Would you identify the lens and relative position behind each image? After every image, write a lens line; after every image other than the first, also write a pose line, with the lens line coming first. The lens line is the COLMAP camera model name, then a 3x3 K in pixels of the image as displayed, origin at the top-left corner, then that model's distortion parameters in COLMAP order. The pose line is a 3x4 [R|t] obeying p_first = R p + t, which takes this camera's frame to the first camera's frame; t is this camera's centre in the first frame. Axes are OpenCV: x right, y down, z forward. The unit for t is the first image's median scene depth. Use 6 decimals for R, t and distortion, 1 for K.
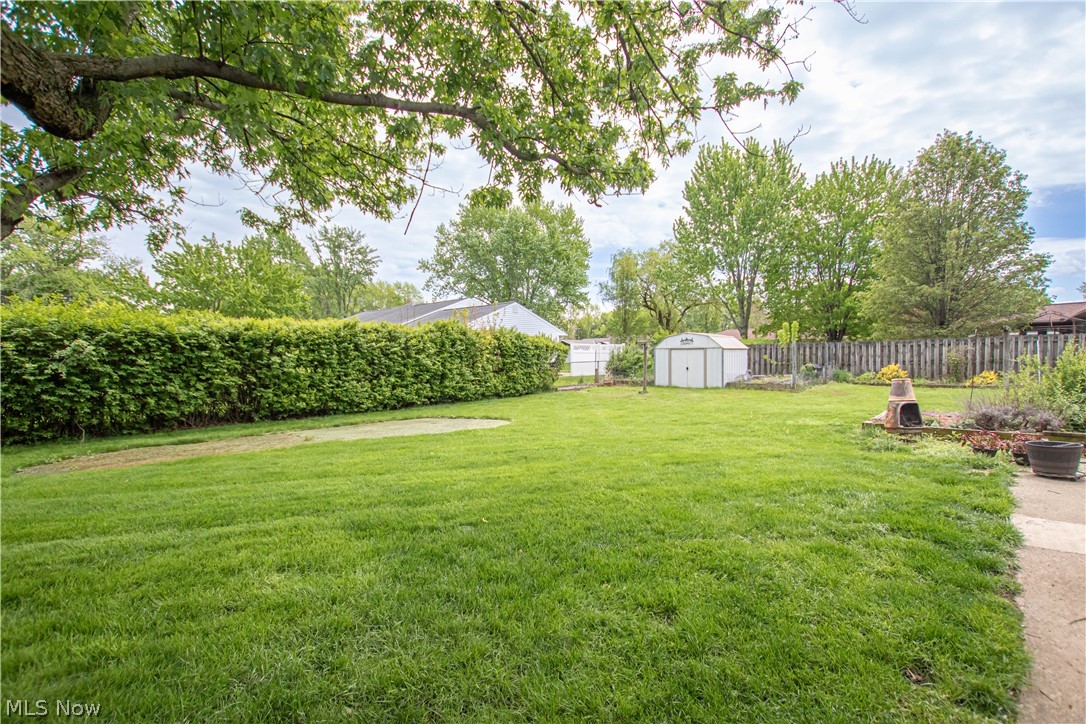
lens RADIAL K [[510.4, 0, 548.0], [0, 510.4, 372.6], [0, 0, 1]] dist [-0.022746, 0.000428]
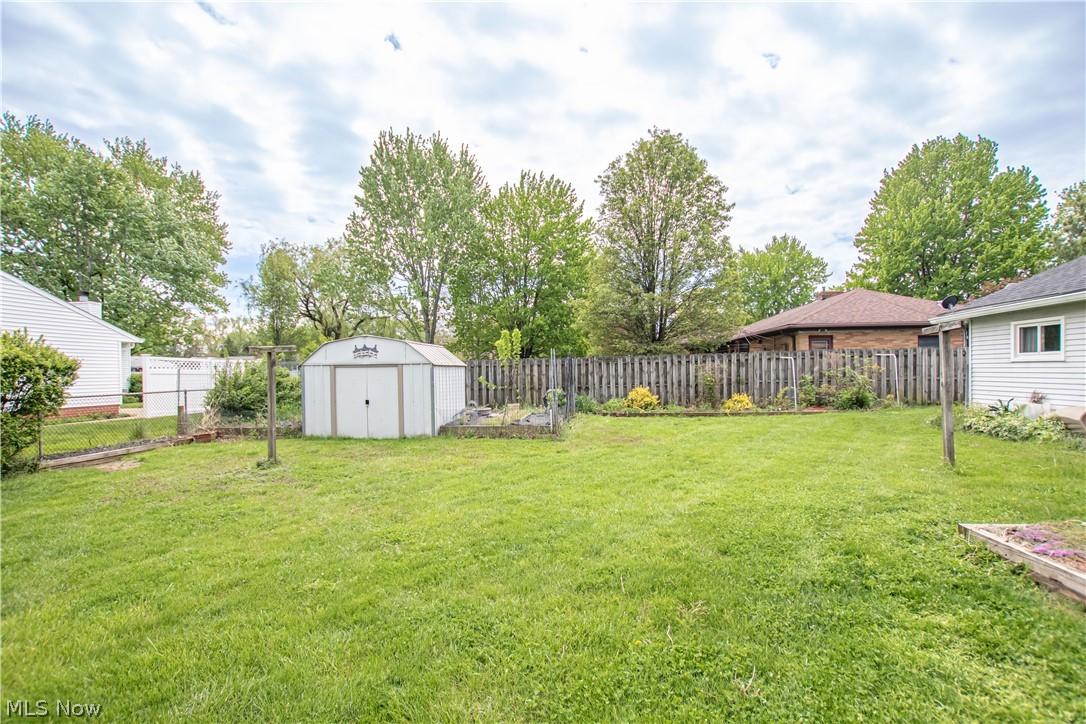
lens RADIAL K [[510.4, 0, 548.0], [0, 510.4, 372.6], [0, 0, 1]] dist [-0.022746, 0.000428]
pose [[0.814823, -0.002011, 0.579706, 0.111086], [0.026866, 0.999051, -0.034297, -0.014742], [-0.579087, 0.043520, 0.814103, 0.425638]]
